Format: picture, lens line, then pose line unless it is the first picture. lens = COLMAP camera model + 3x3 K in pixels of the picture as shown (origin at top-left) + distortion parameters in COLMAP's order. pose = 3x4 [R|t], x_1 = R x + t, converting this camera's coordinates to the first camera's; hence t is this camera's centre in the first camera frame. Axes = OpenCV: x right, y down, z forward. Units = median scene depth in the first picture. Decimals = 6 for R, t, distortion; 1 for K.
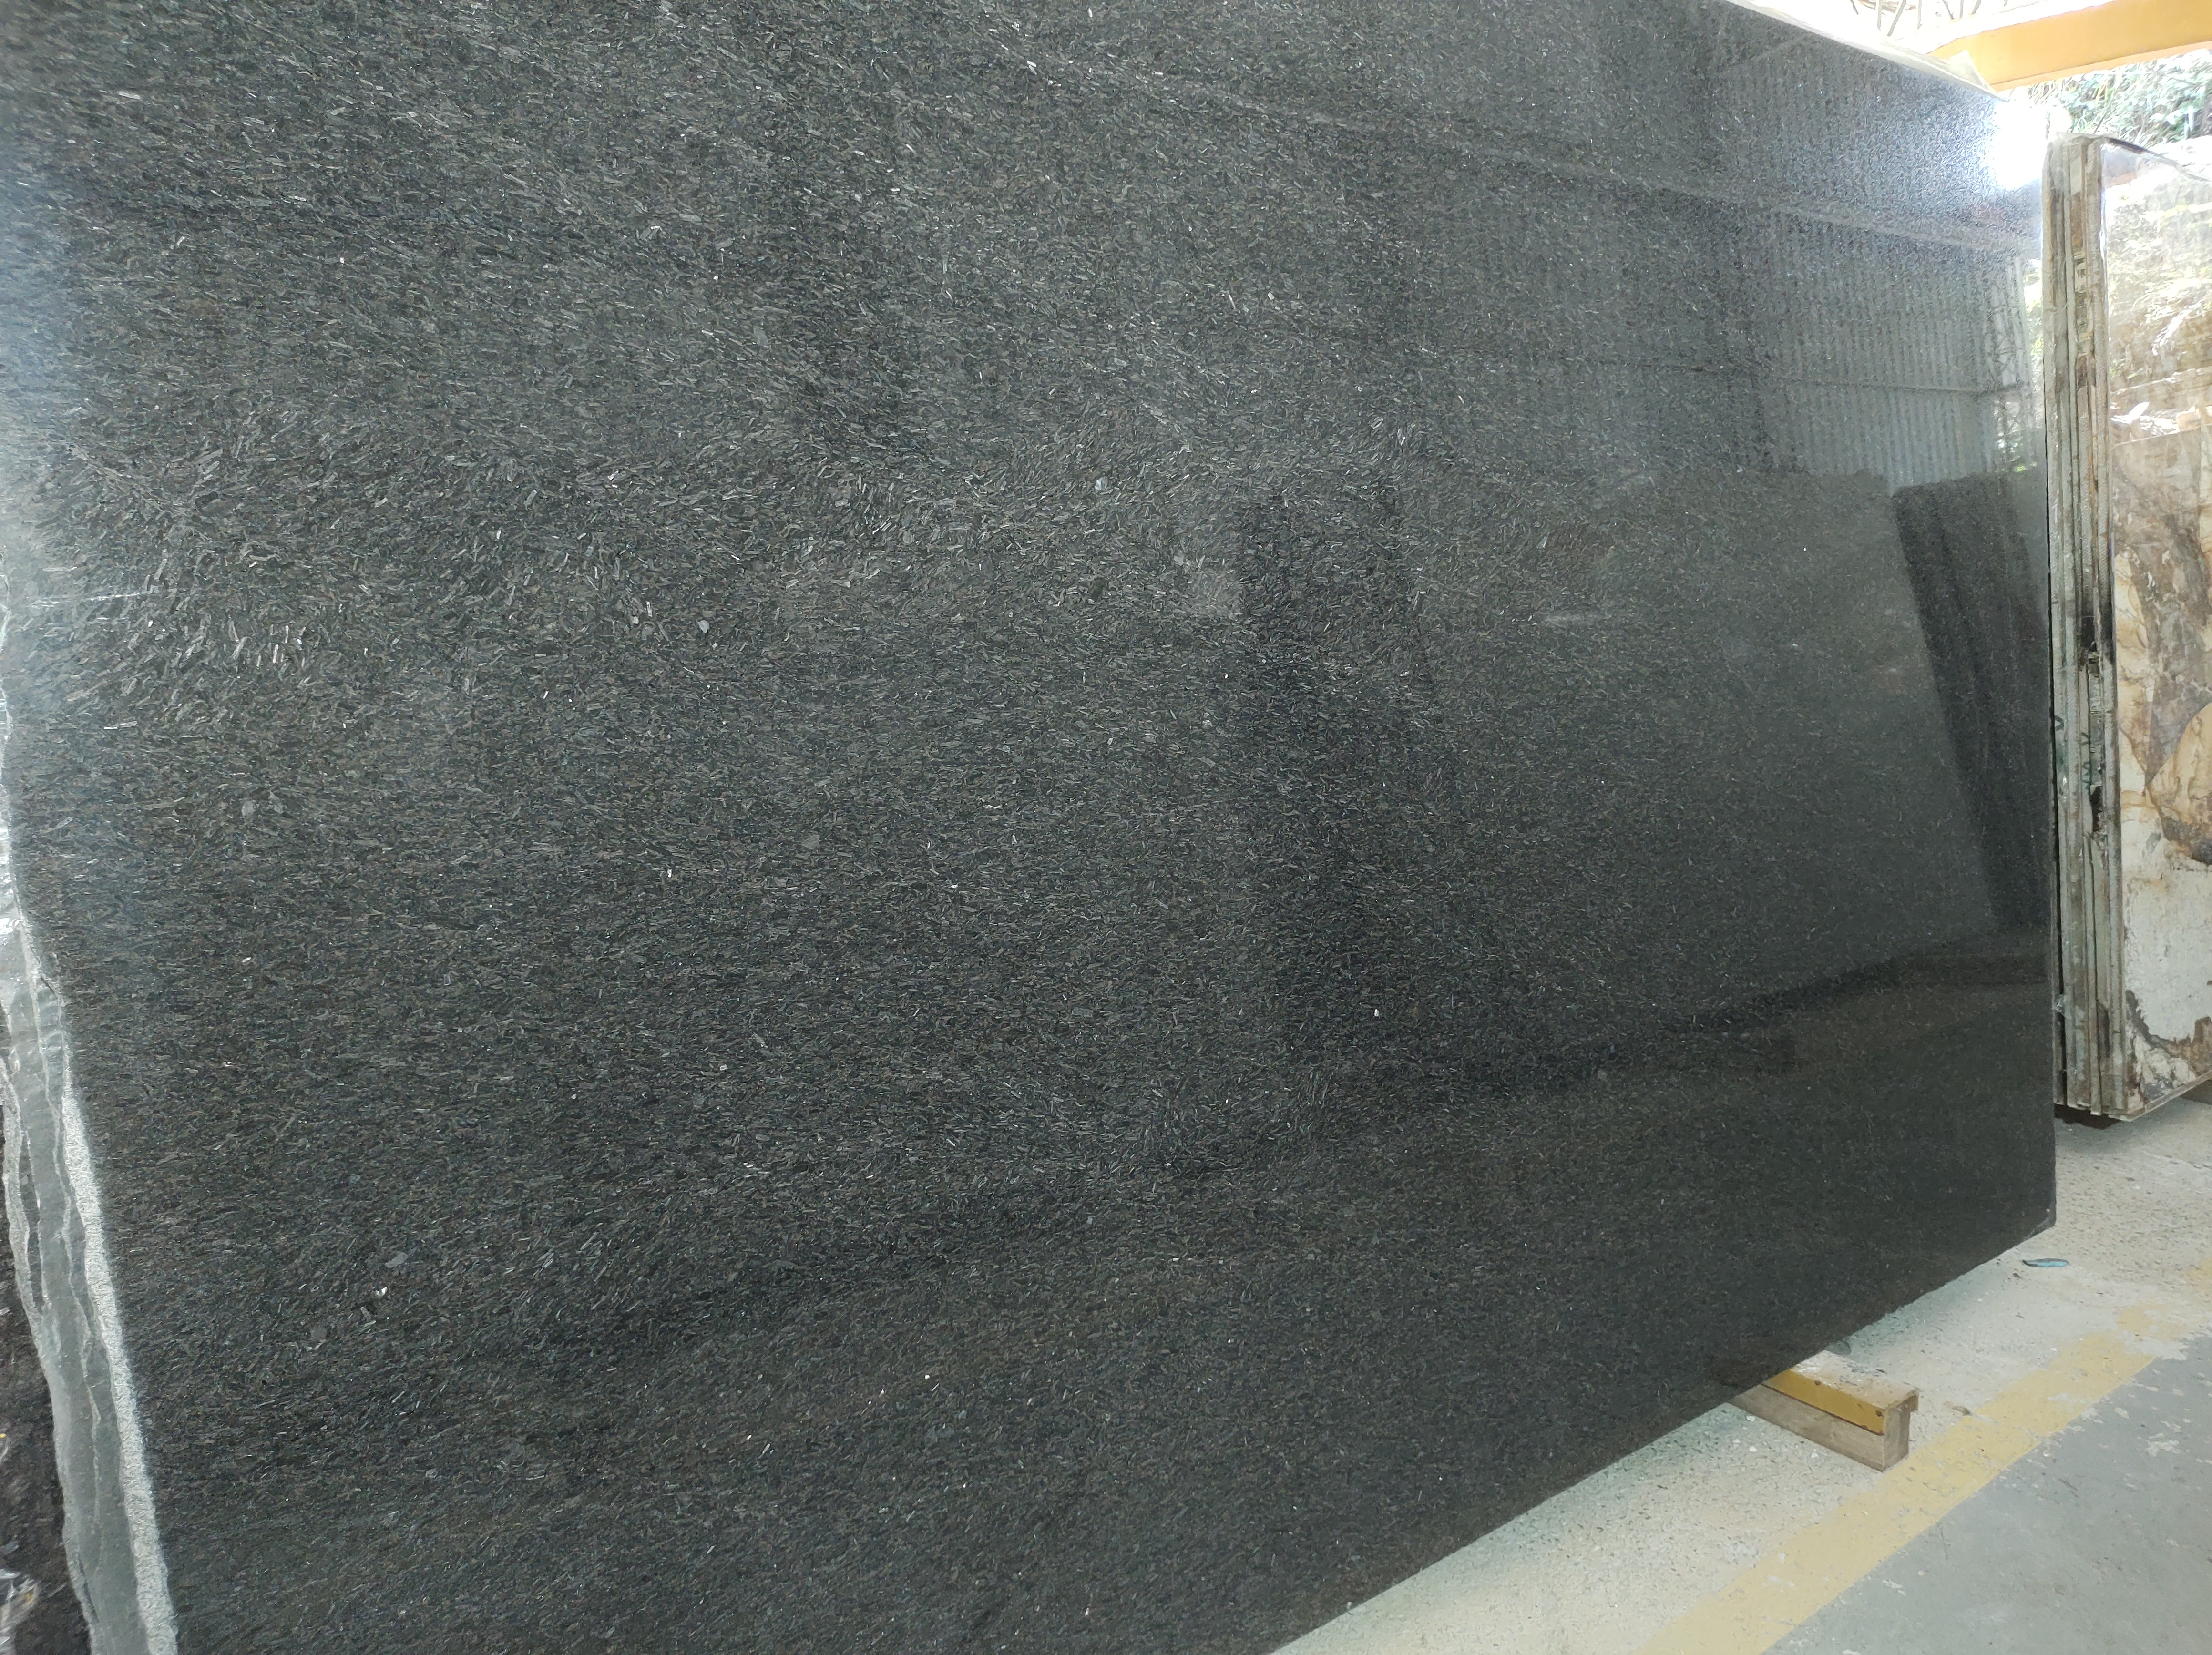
lens RADIAL K [[1608.7, 0, 1106.0], [0, 1608.7, 827.5], [0, 0, 1]] dist [0.036930, -0.037190]
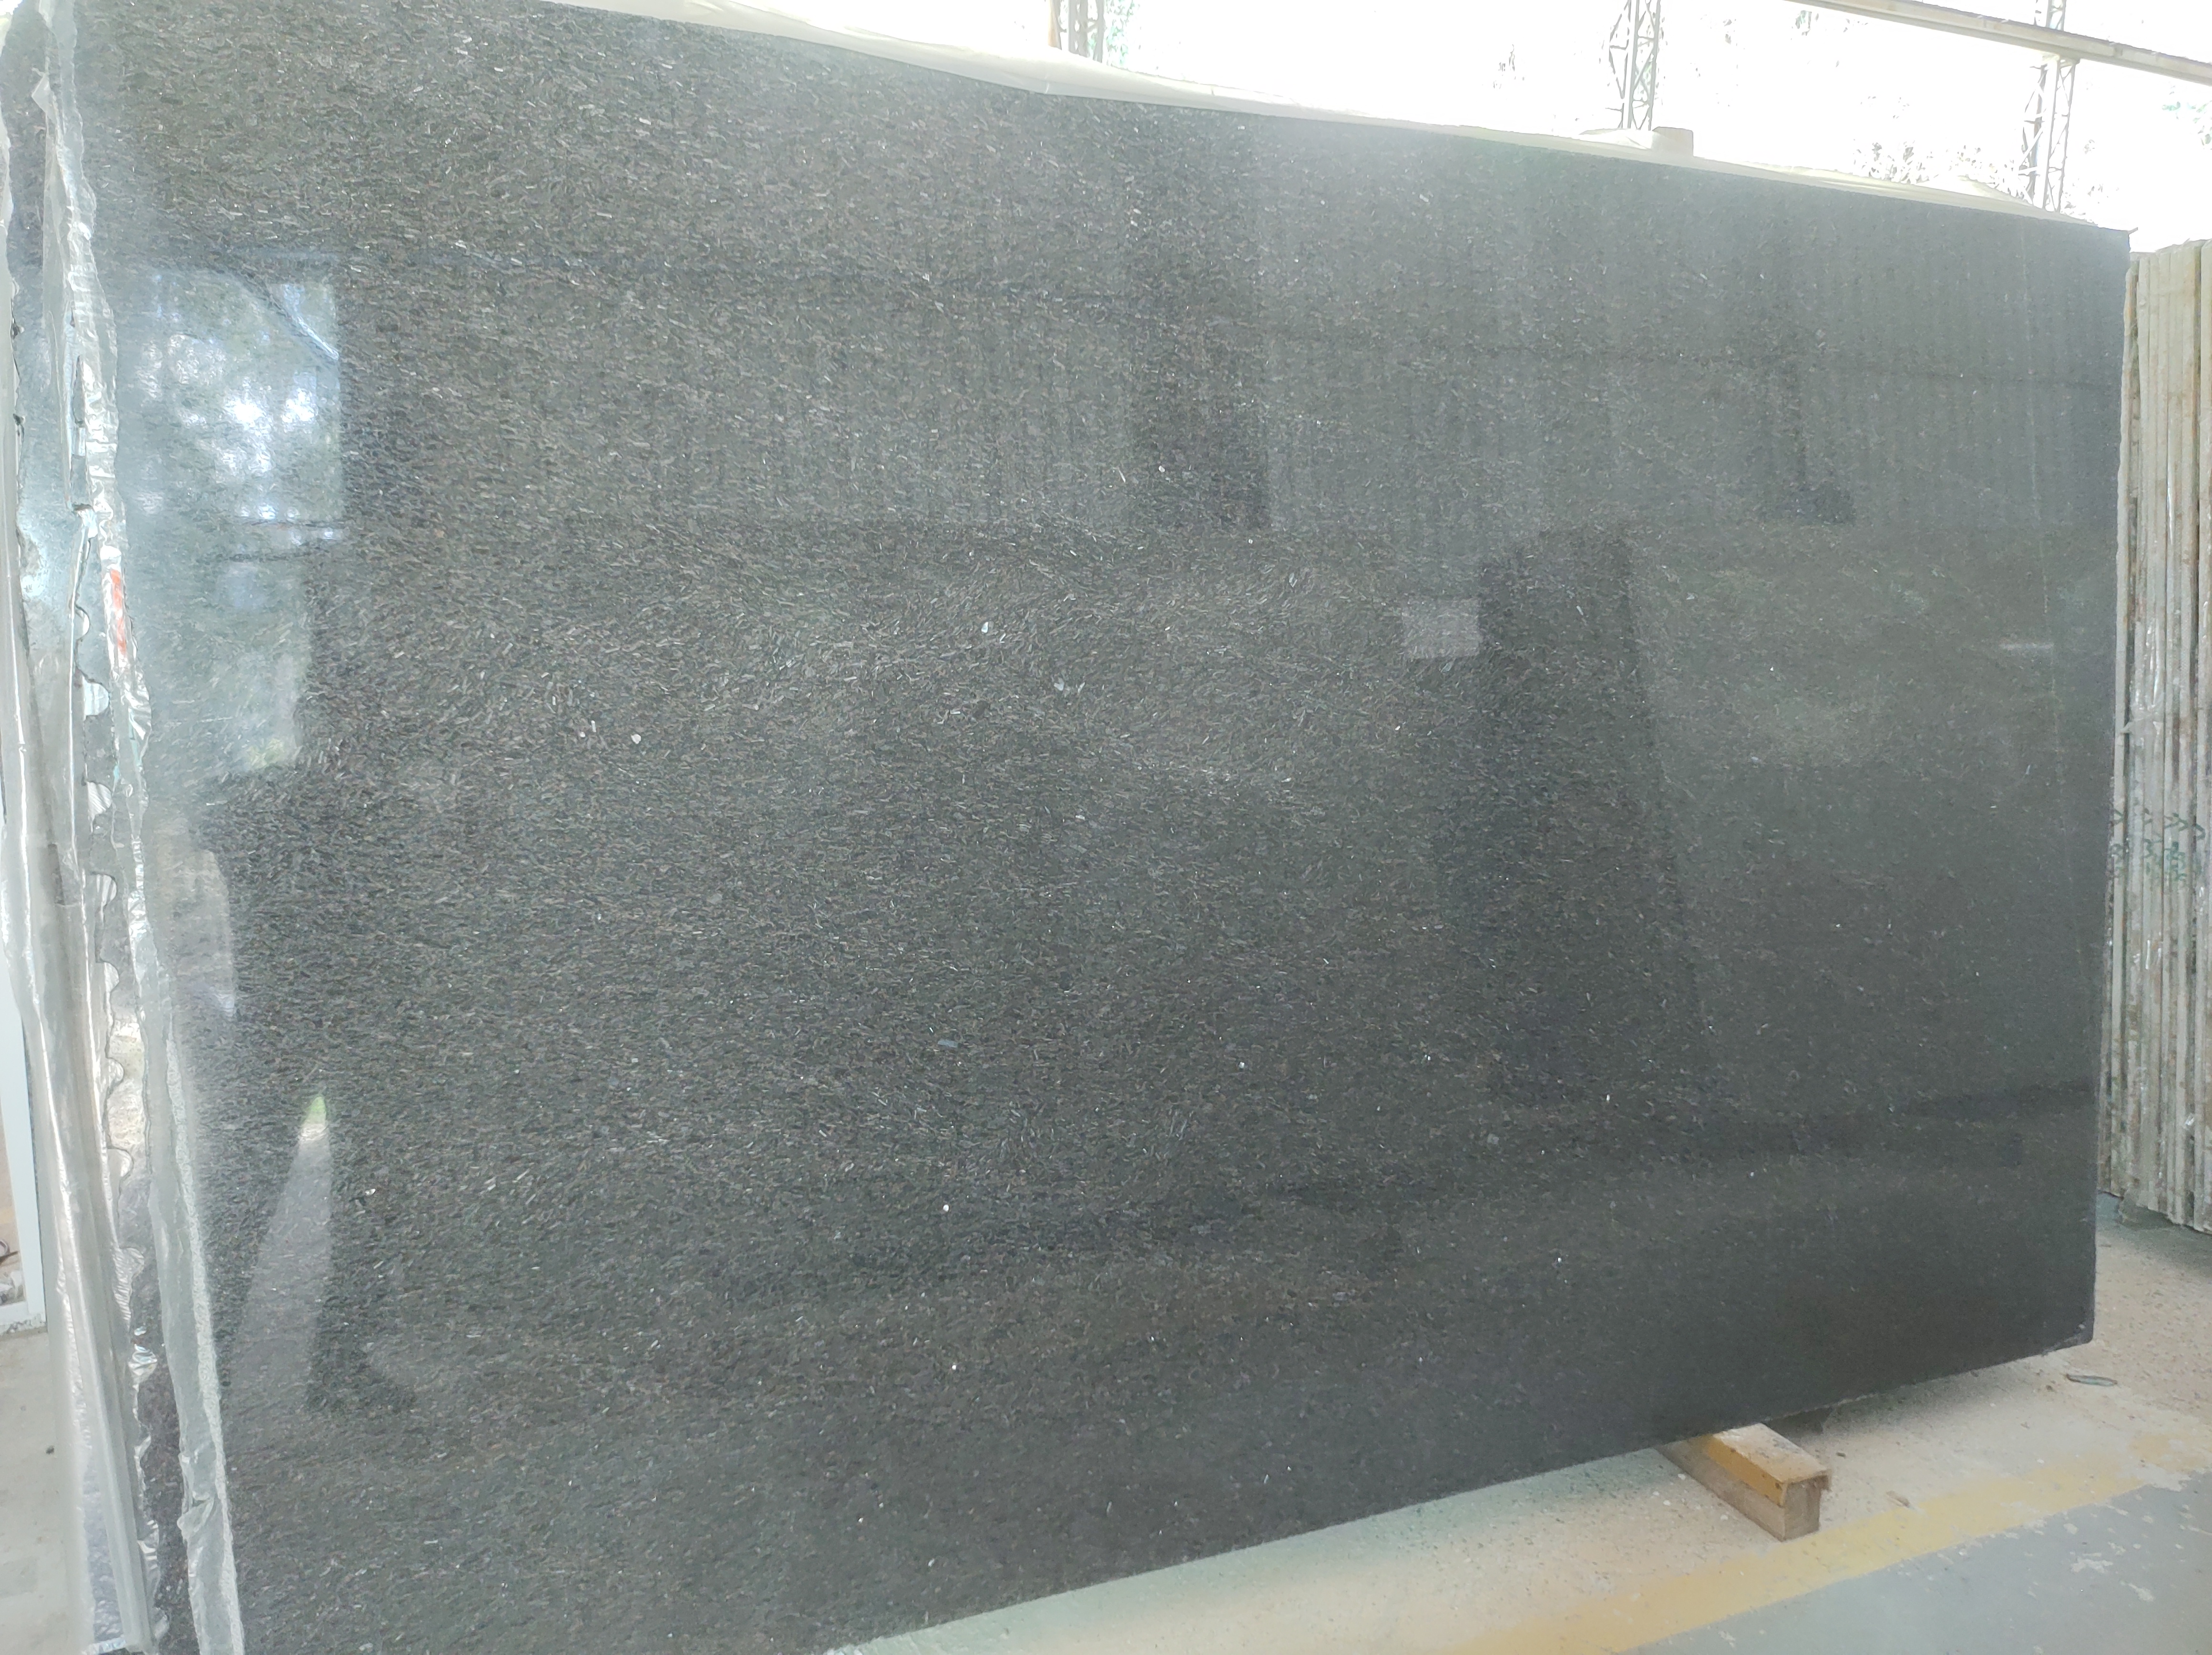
lens RADIAL K [[1608.7, 0, 1106.0], [0, 1608.7, 827.5], [0, 0, 1]] dist [0.036930, -0.037190]
pose [[0.970211, 0.062364, -0.234097, 0.421164], [-0.062799, 0.998010, 0.005601, -0.074310], [0.233980, 0.009267, 0.972197, -0.218858]]
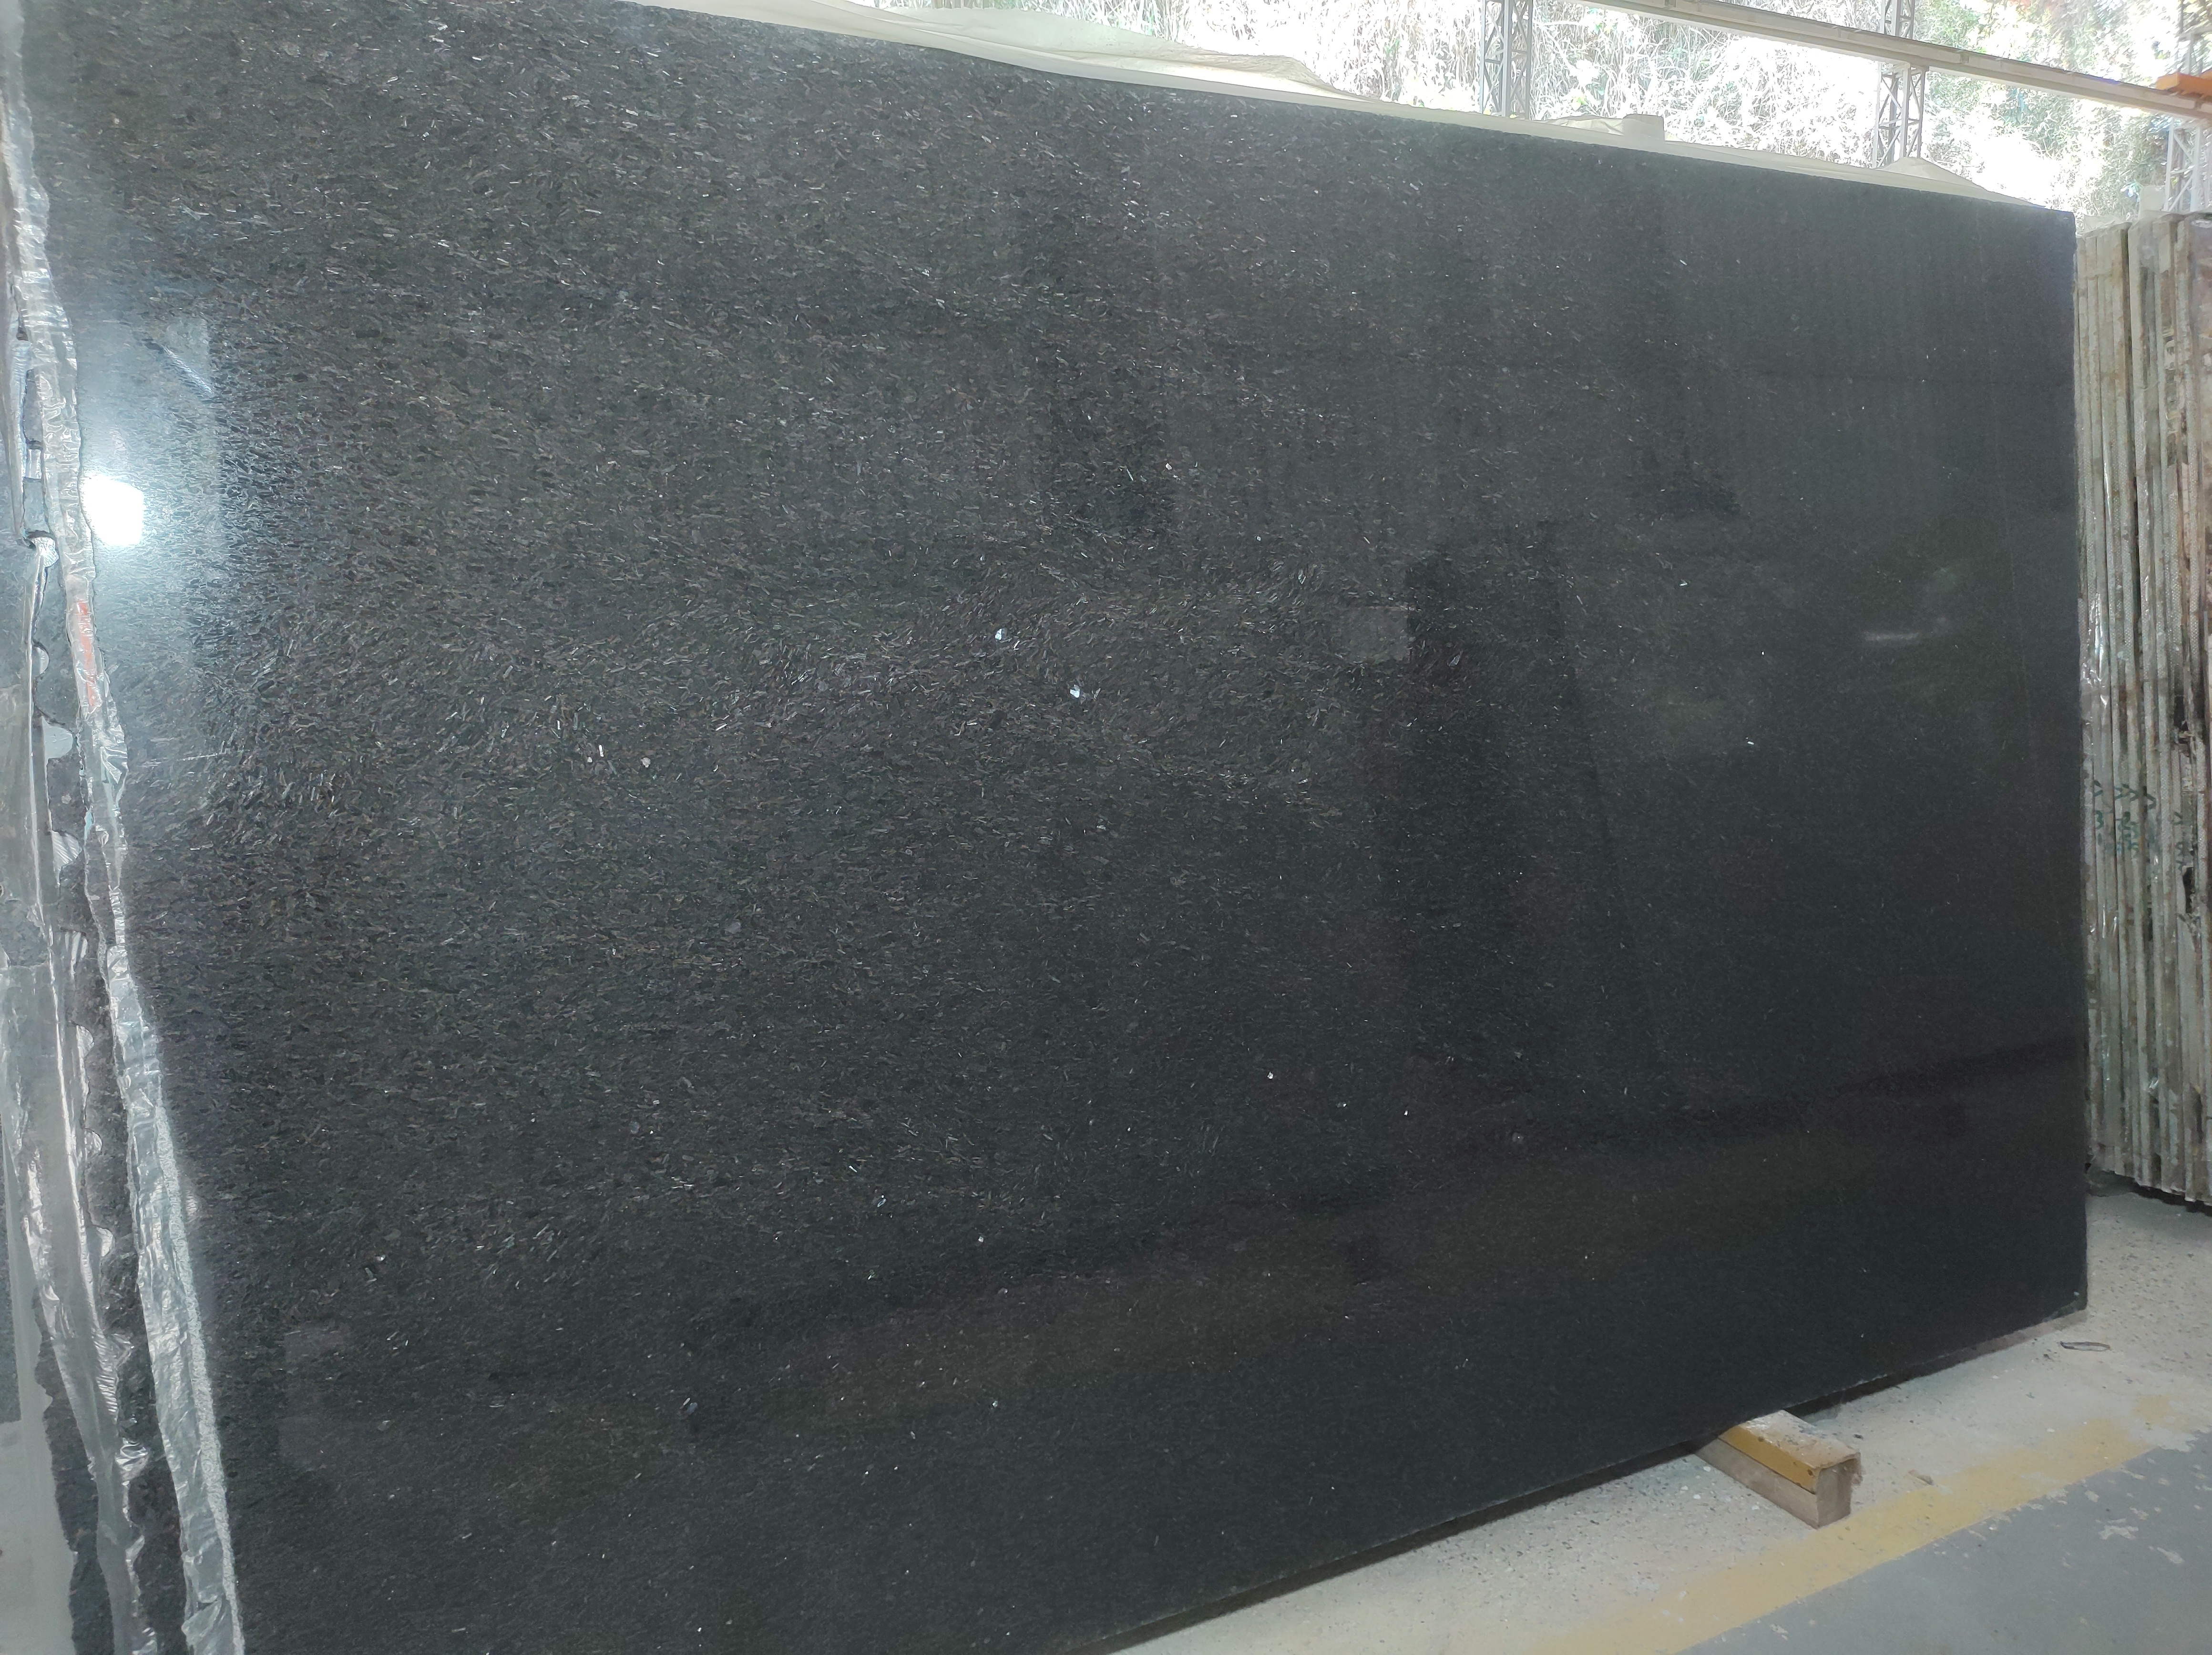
lens RADIAL K [[1605.1, 0, 1106.0], [0, 1605.1, 827.5], [0, 0, 1]] dist [0.040792, -0.039369]
pose [[0.984398, 0.020109, -0.174804, 0.311647], [-0.021782, 0.999733, -0.007659, -0.063612], [0.174603, 0.011347, 0.984574, -0.193610]]
